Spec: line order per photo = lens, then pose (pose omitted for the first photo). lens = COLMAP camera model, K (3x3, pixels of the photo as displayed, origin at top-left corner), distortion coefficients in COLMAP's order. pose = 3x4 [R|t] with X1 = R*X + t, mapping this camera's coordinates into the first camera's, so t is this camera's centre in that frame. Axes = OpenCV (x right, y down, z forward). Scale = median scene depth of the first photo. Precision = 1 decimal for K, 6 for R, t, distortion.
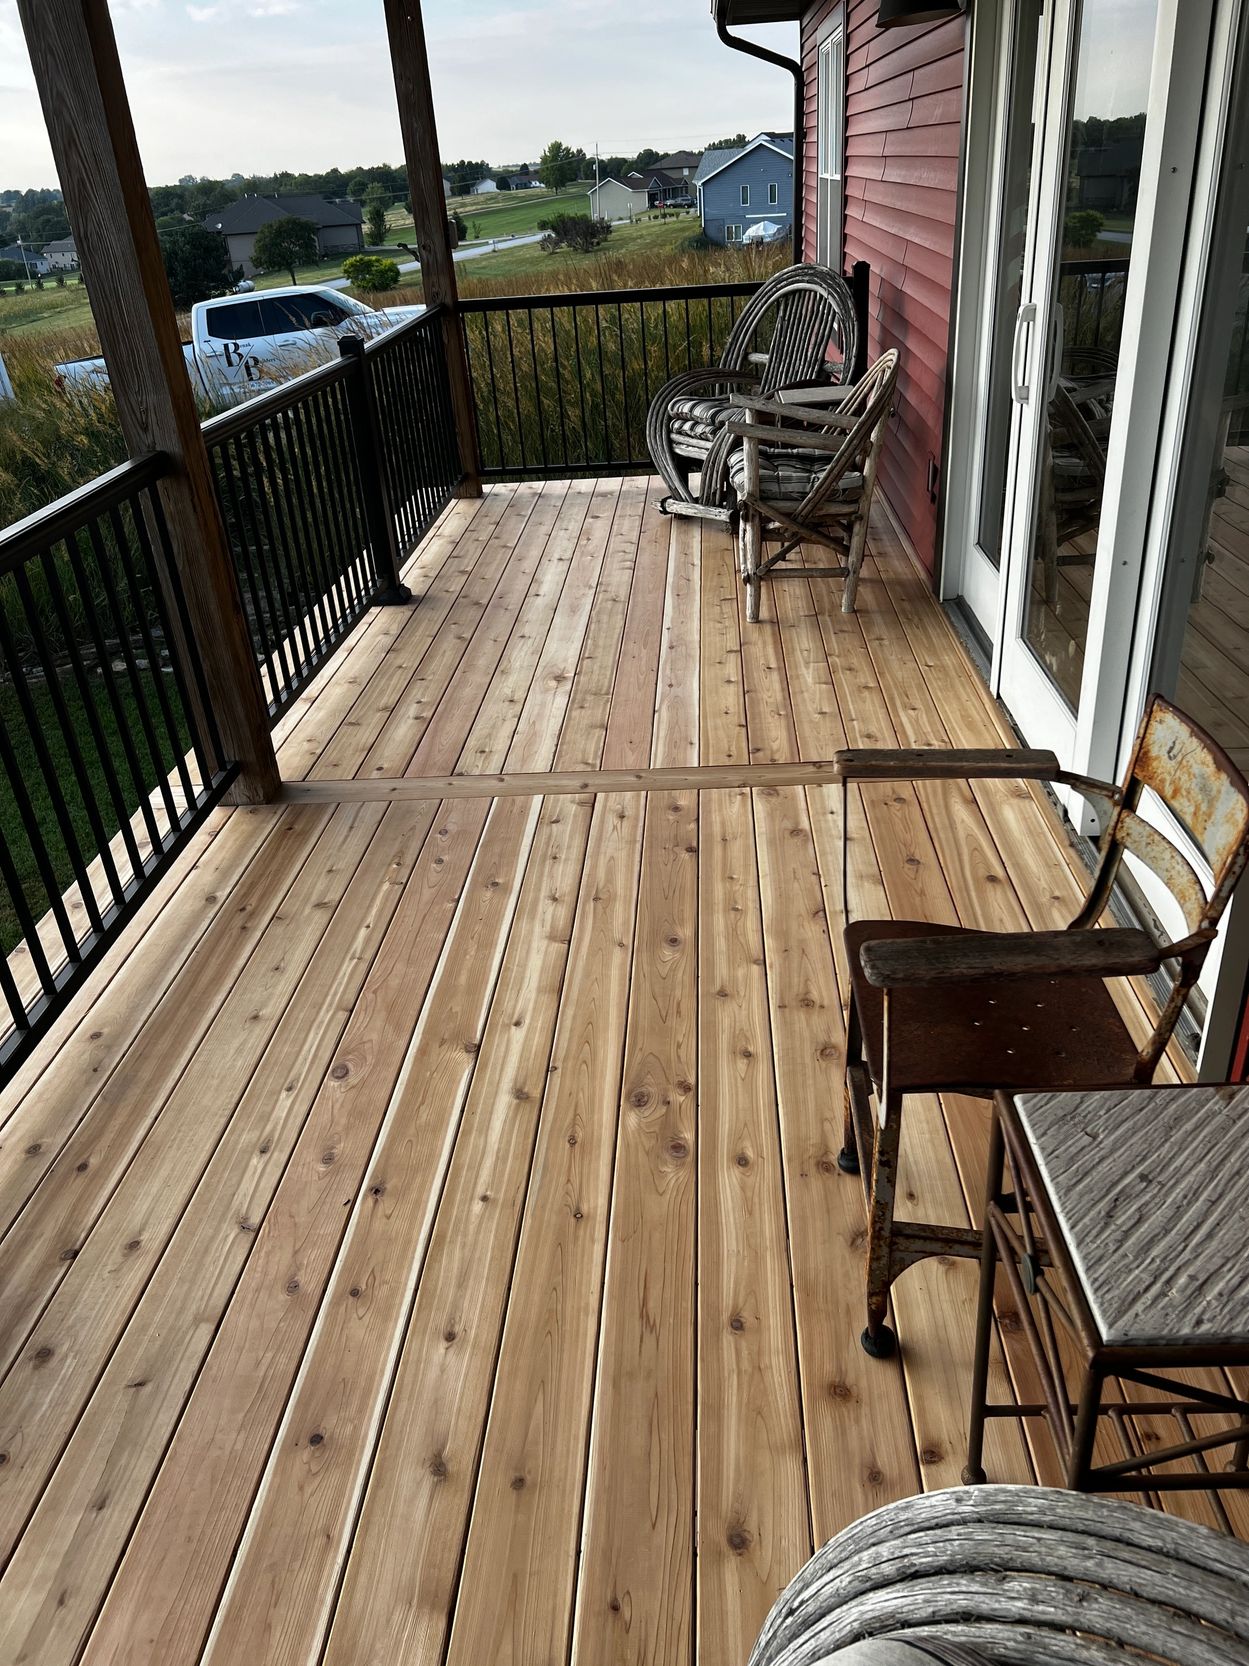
lens RADIAL K [[1258.8, 0, 628.2], [0, 1258.8, 845.8], [0, 0, 1]] dist [0.105002, -0.184348]
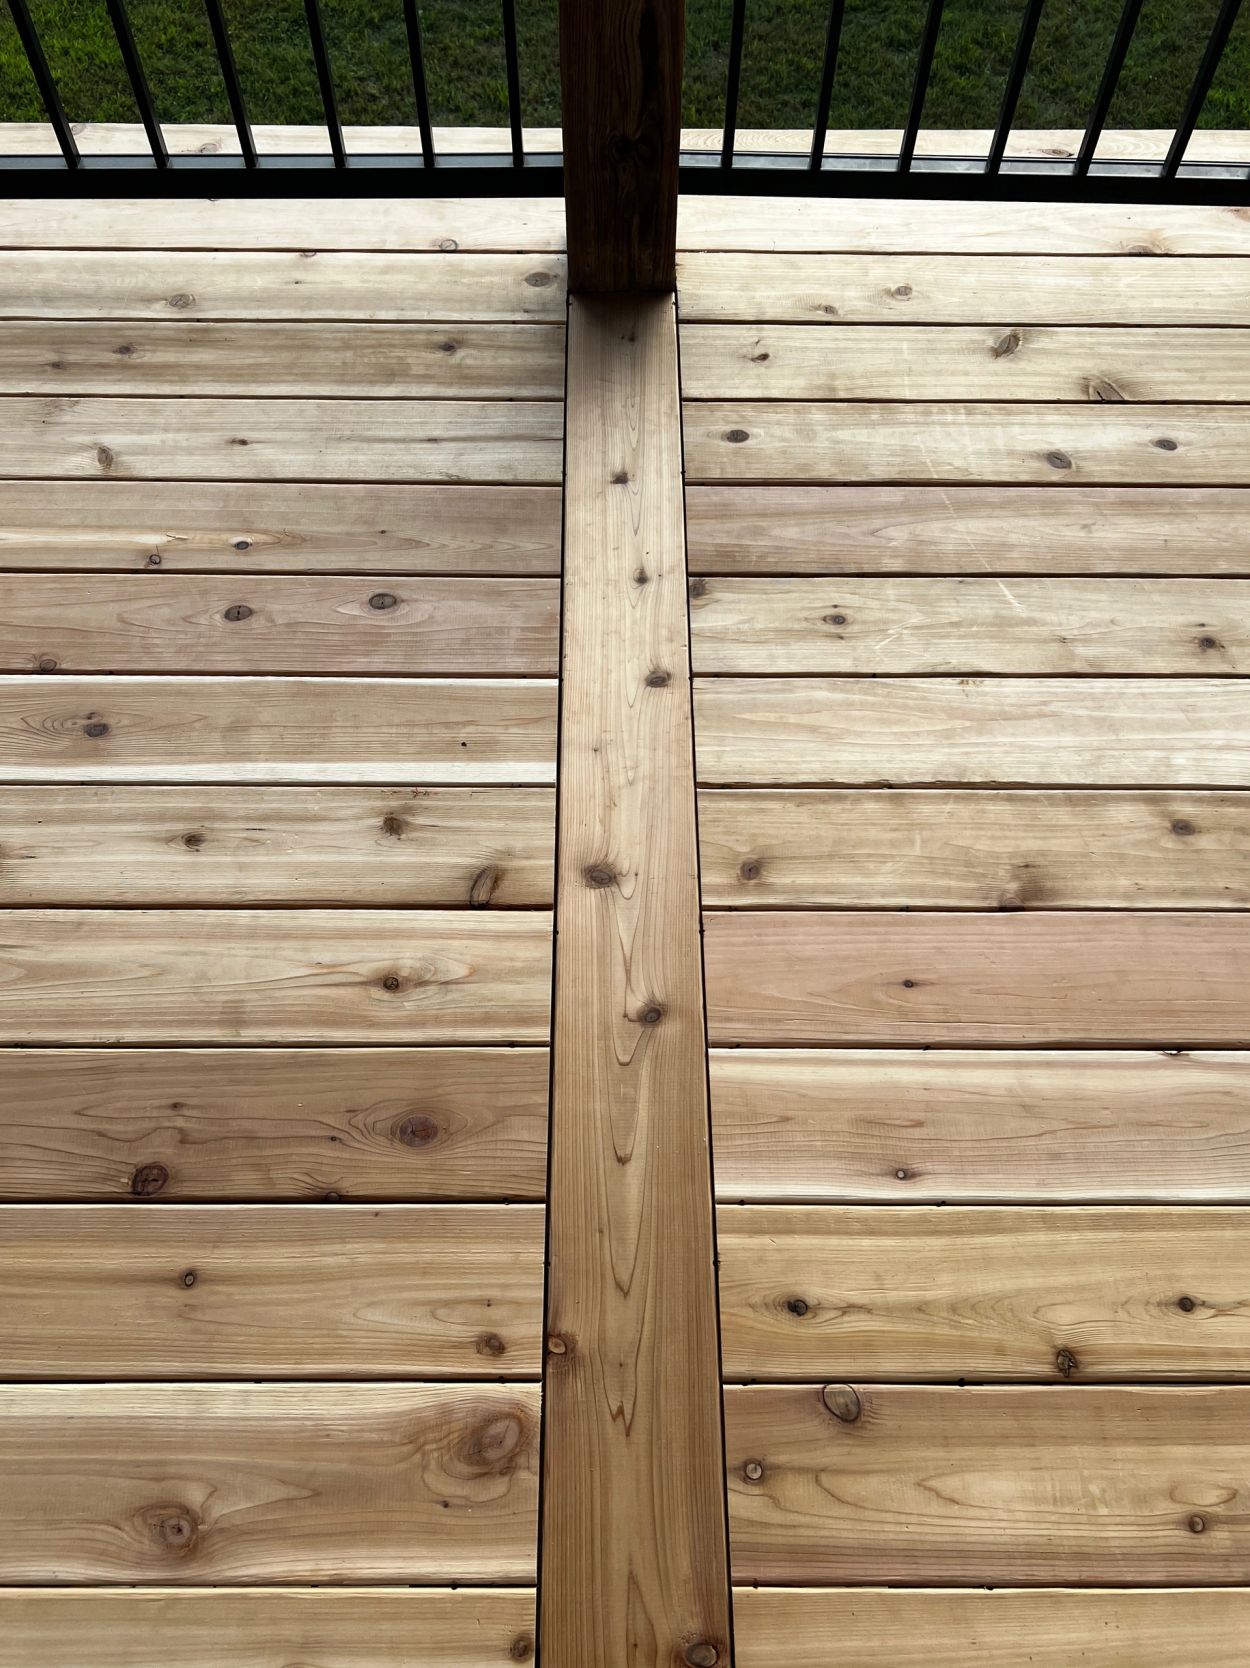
lens RADIAL K [[1260.3, 0, 628.7], [0, 1260.3, 846.8], [0, 0, 1]] dist [0.105002, -0.184348]
pose [[0.050649, 0.899303, -0.434383, 0.120041], [-0.476571, 0.403991, 0.780815, -0.351741], [0.877676, 0.167467, 0.449043, 0.884358]]
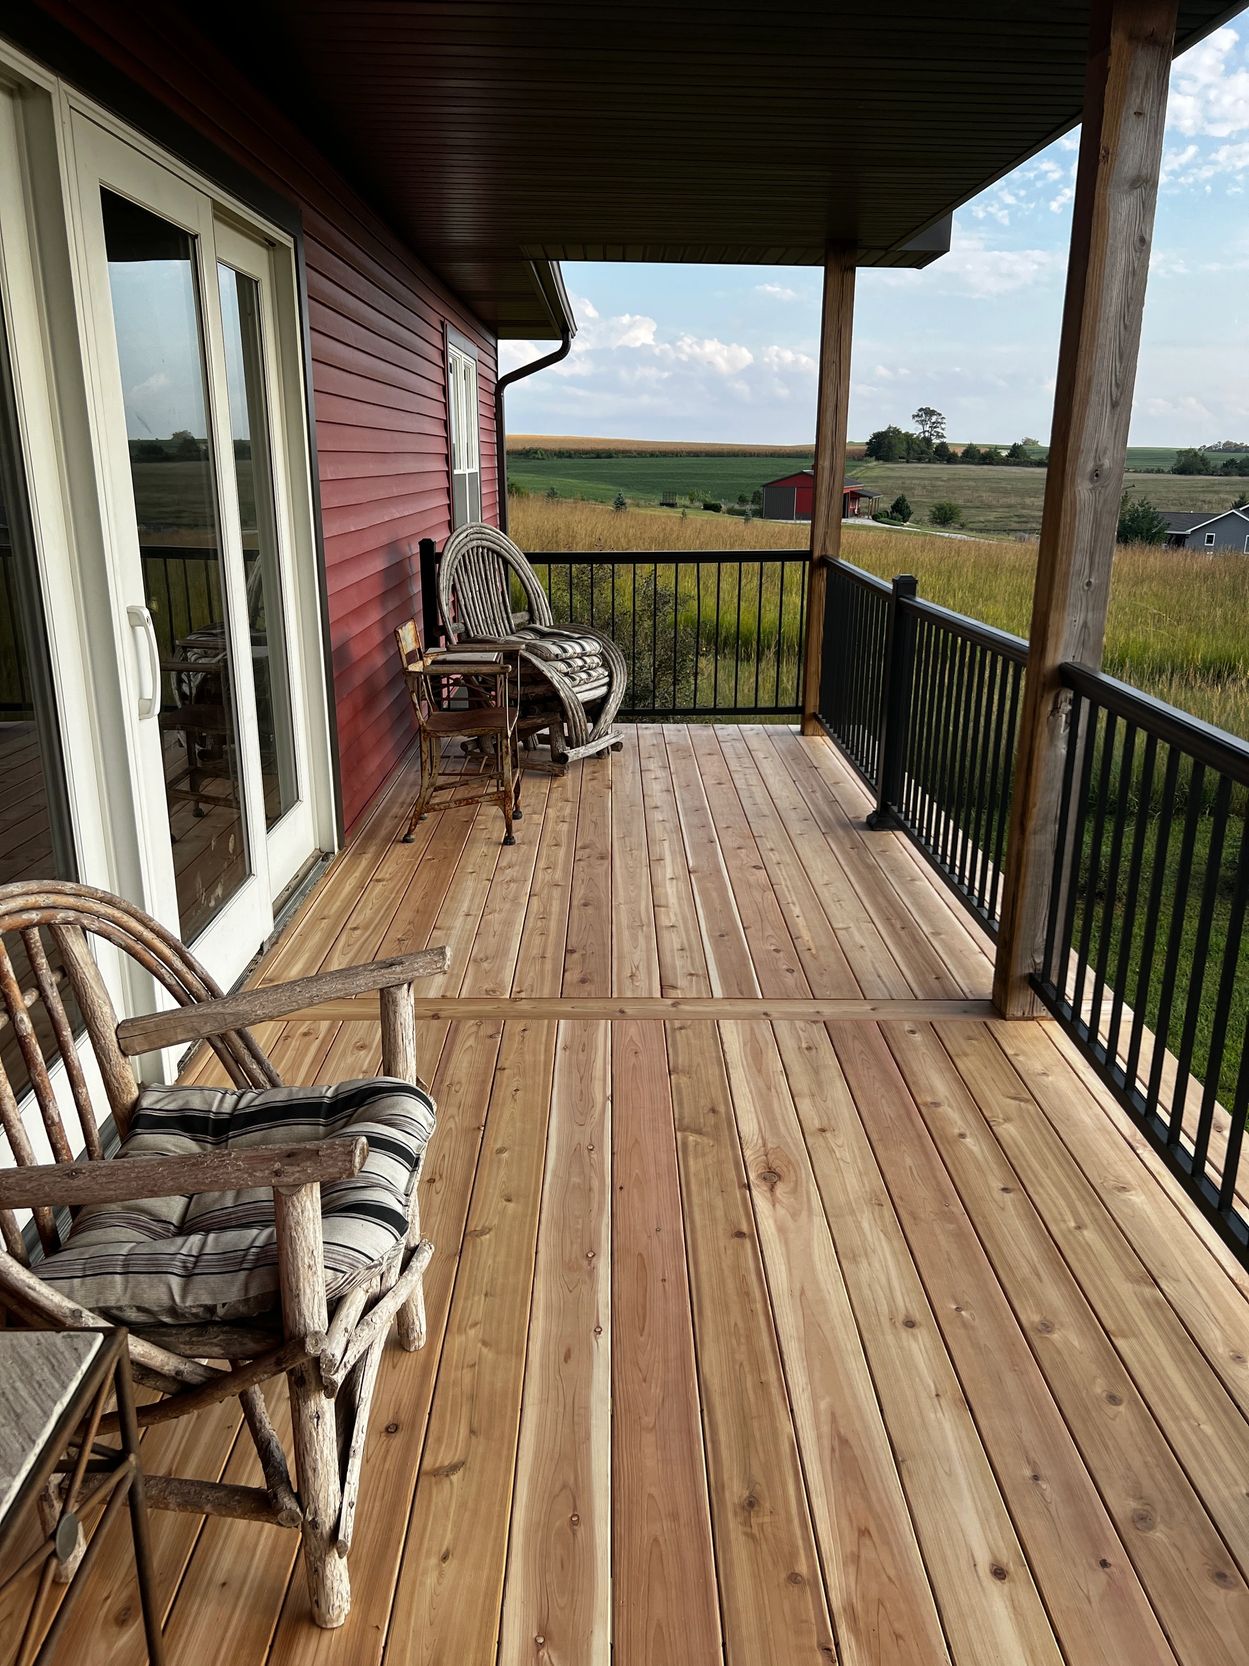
lens RADIAL K [[1258.8, 0, 628.2], [0, 1258.8, 845.8], [0, 0, 1]] dist [0.105002, -0.184348]
pose [[-0.996704, 0.065363, -0.048050, 0.044015], [0.012064, 0.705139, 0.708966, -0.879930], [0.080222, 0.706050, -0.703604, 1.684576]]
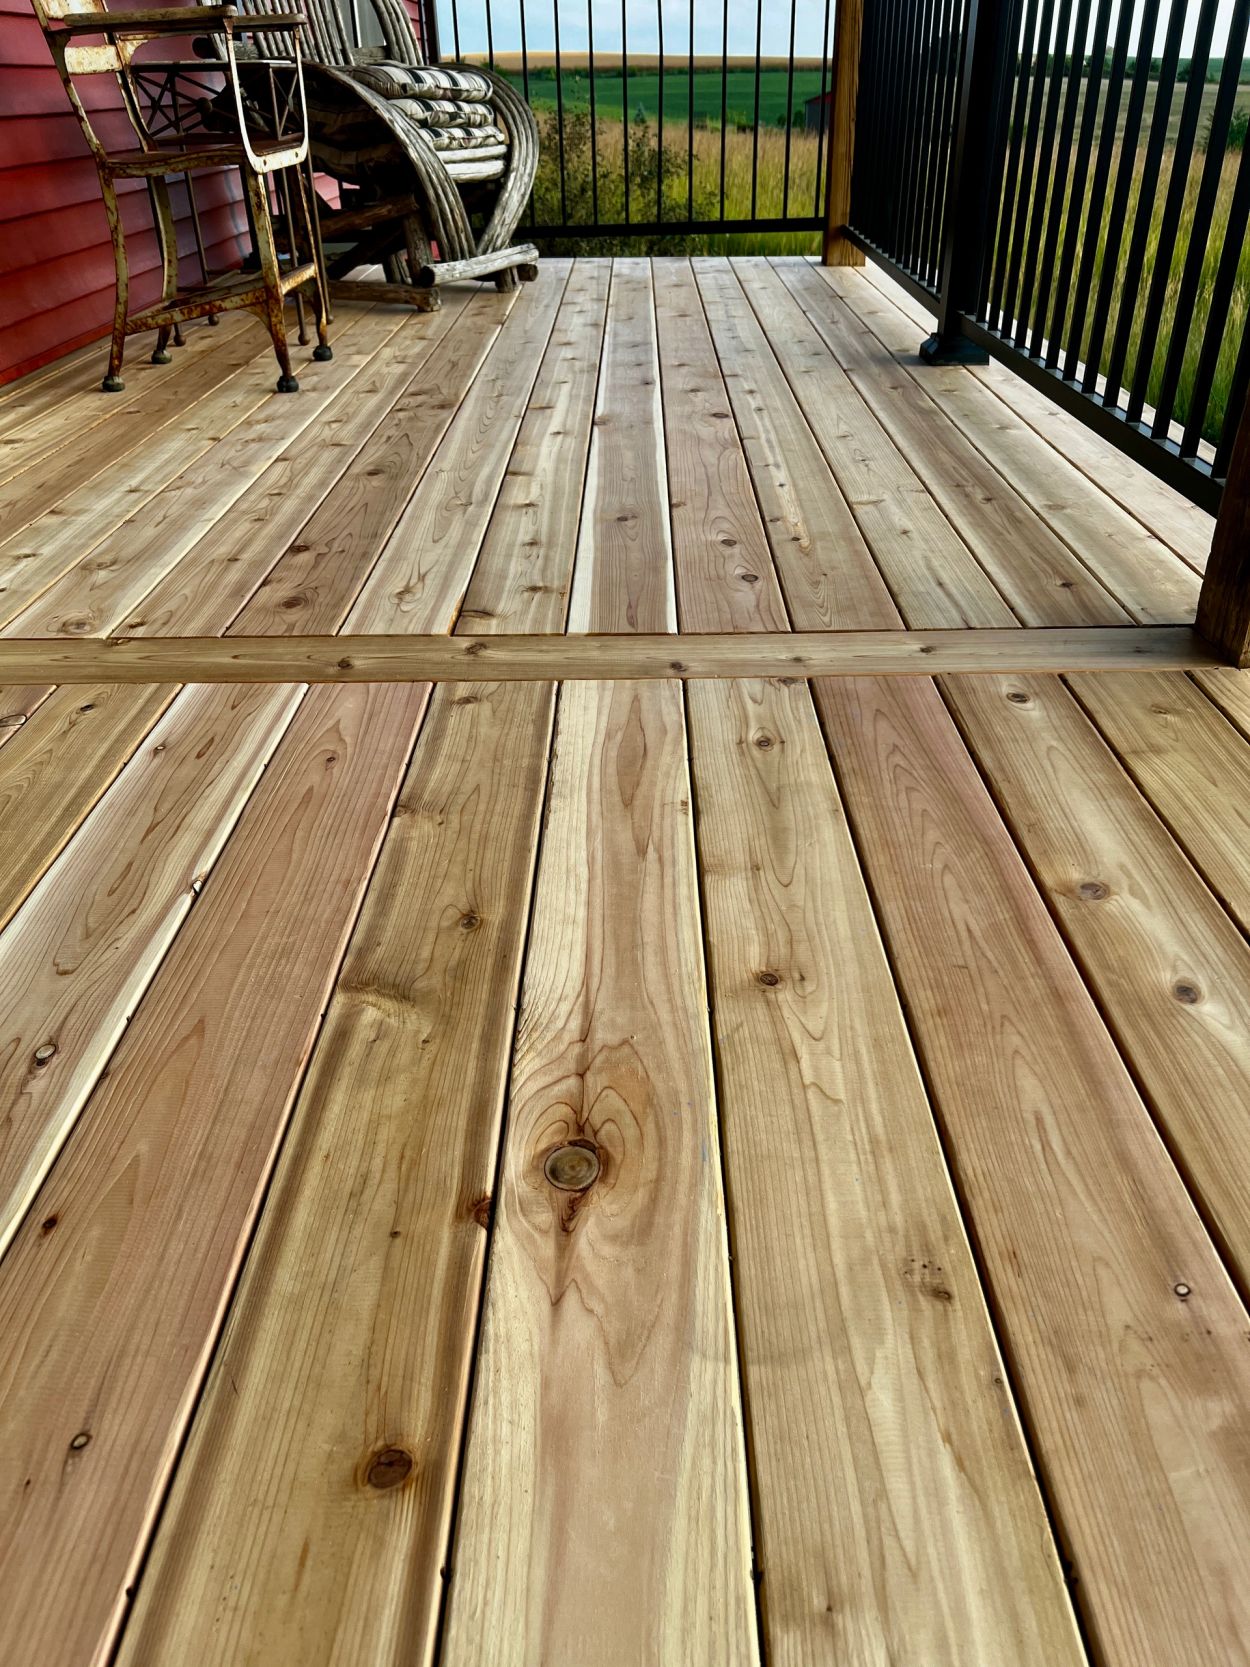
lens RADIAL K [[1259.5, 0, 628.7], [0, 1259.5, 846.3], [0, 0, 1]] dist [0.105002, -0.184348]
pose [[-0.996295, 0.085979, -0.001910, -0.084742], [0.042779, 0.514734, 0.856282, -0.403740], [0.074606, 0.853028, -0.516505, 1.351079]]
